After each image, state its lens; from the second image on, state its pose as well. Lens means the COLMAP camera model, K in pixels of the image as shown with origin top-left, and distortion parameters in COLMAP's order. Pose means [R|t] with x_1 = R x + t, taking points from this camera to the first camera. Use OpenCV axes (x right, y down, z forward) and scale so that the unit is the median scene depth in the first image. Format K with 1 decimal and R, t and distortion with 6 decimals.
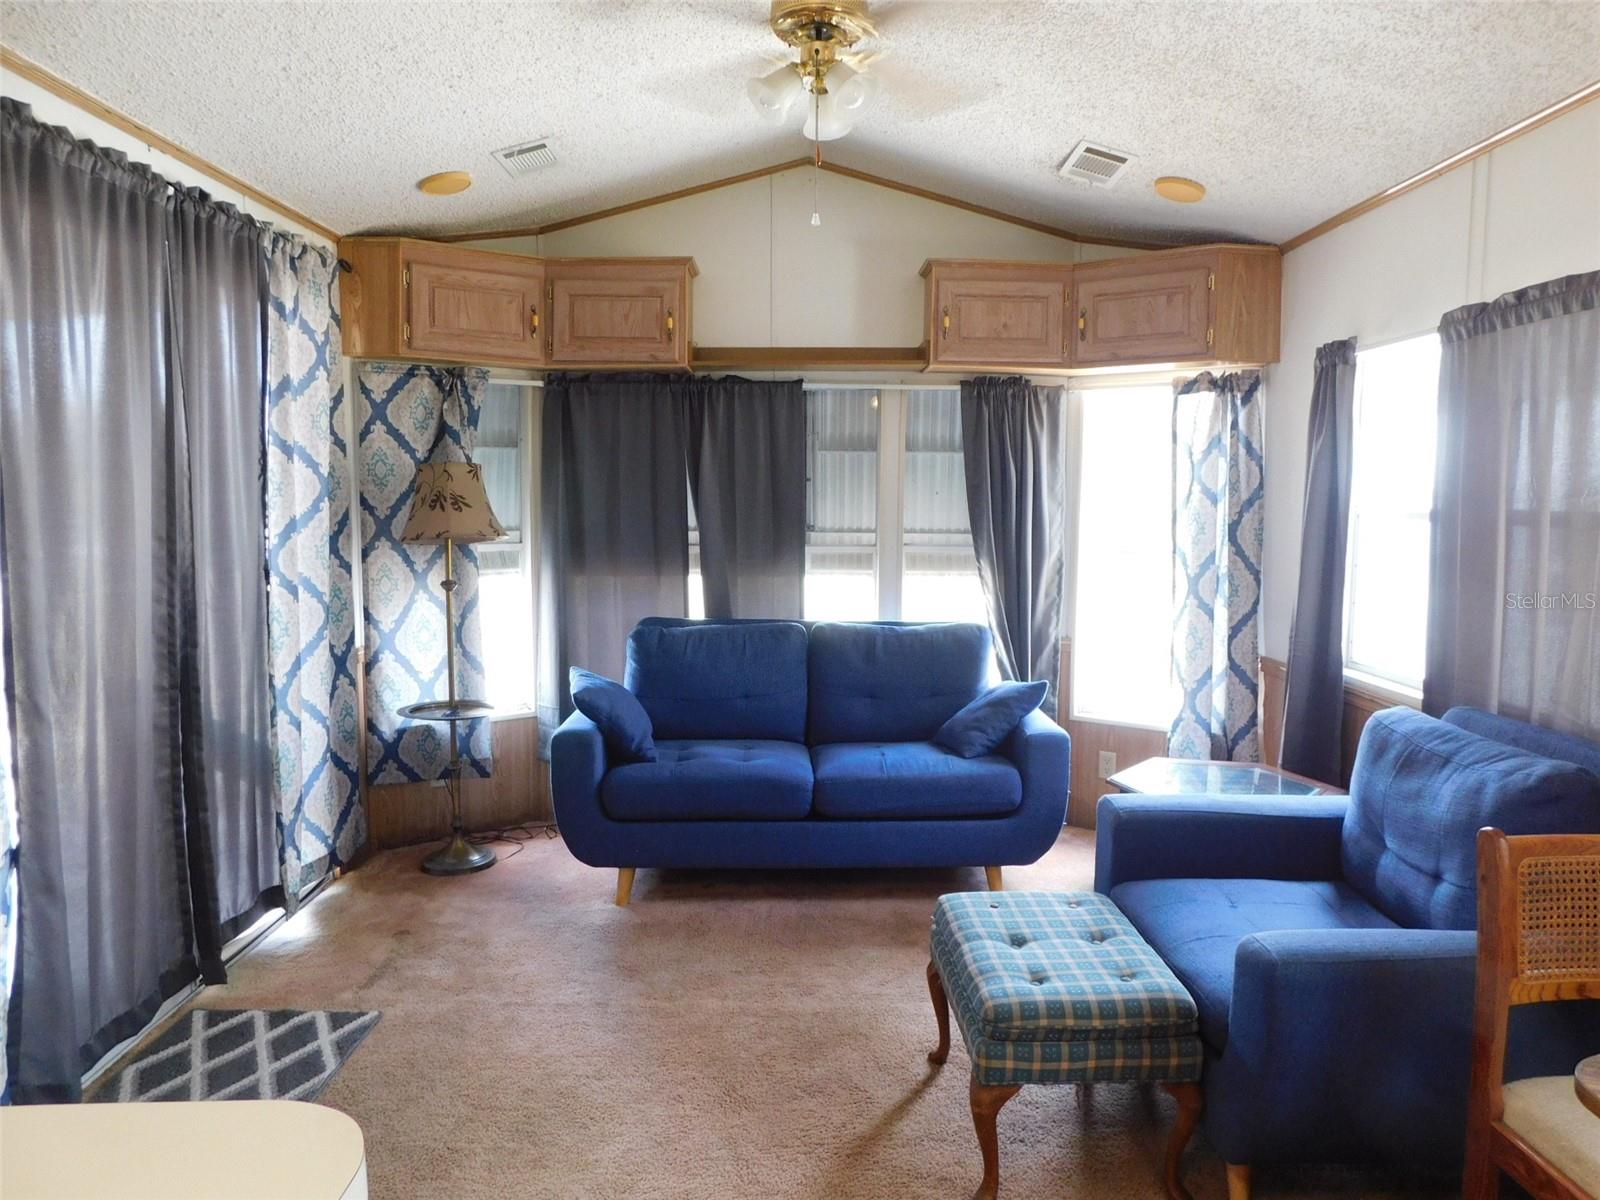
lens RADIAL K [[1050.1, 0, 797.5], [0, 1050.1, 619.4], [0, 0, 1]] dist [-0.061813, 0.055463]
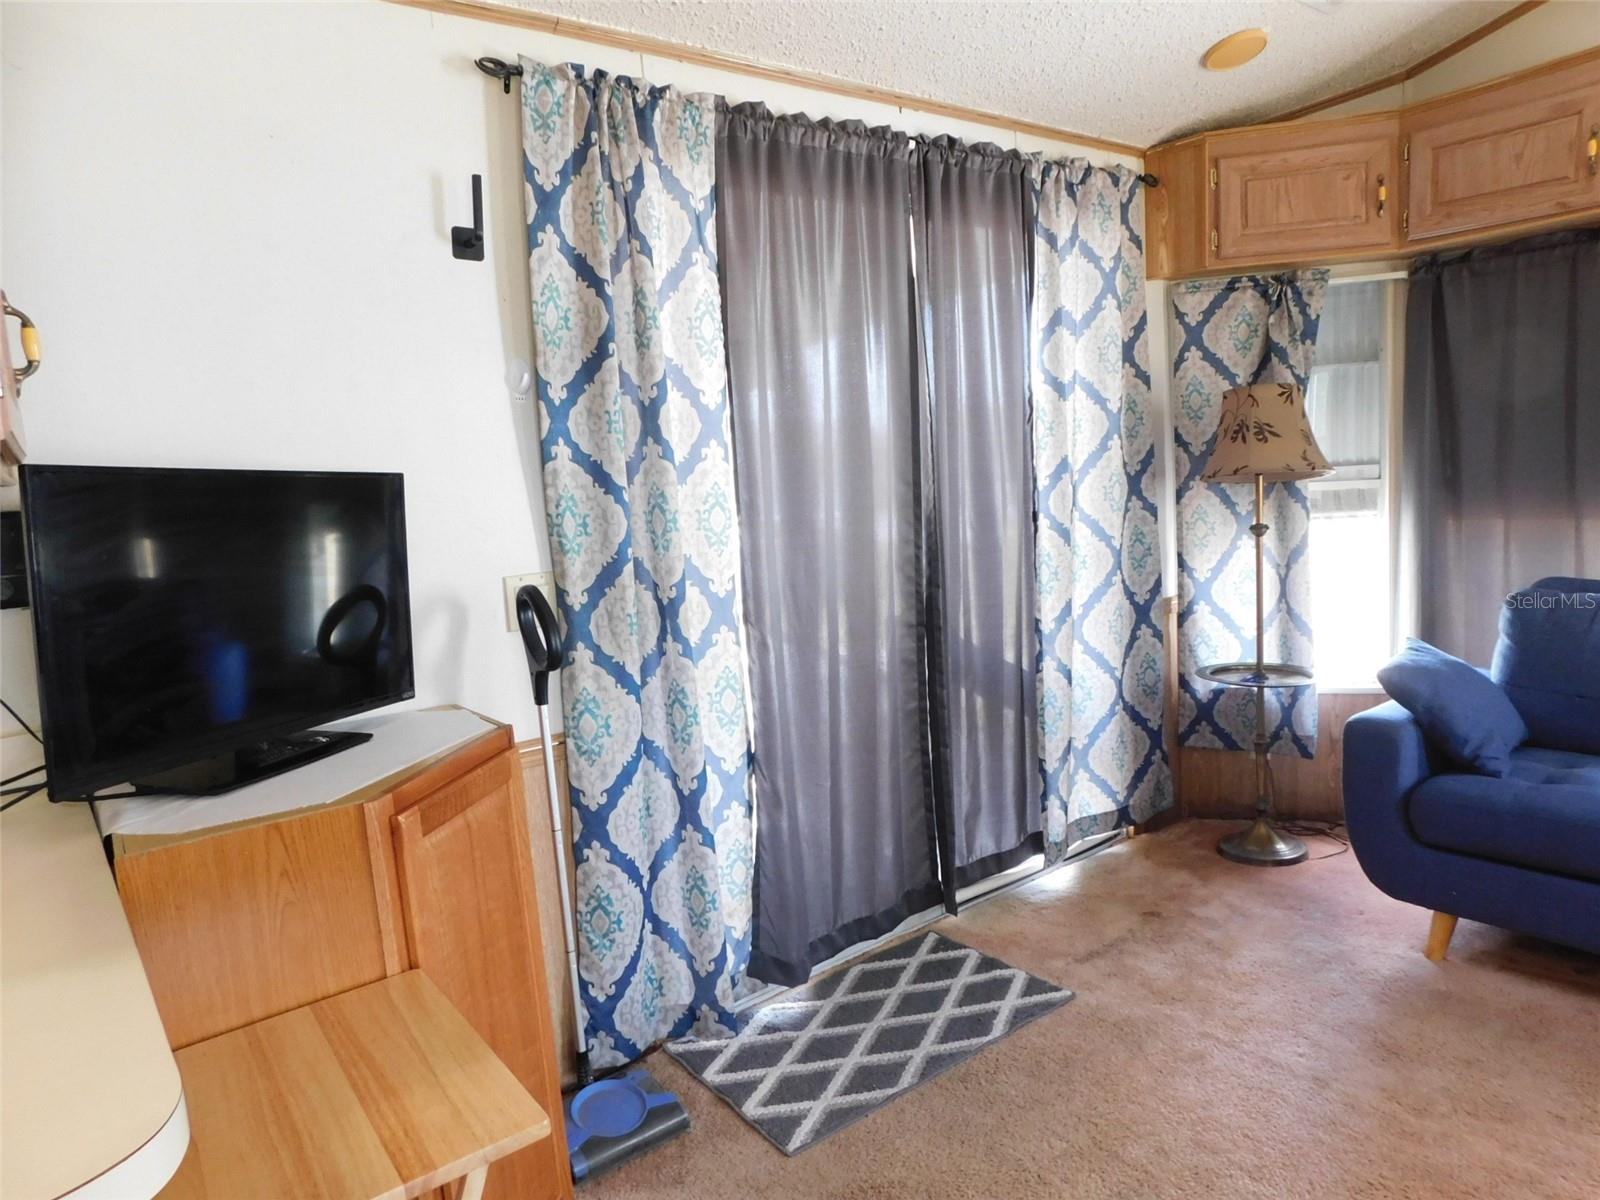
lens RADIAL K [[1057.8, 0, 820.7], [0, 1057.8, 601.0], [0, 0, 1]] dist [-0.057434, 0.053575]
pose [[0.620611, 0.057546, -0.782004, 0.124373], [-0.030448, 0.998320, 0.049300, -0.005886], [0.783527, -0.006786, 0.621321, 0.186453]]
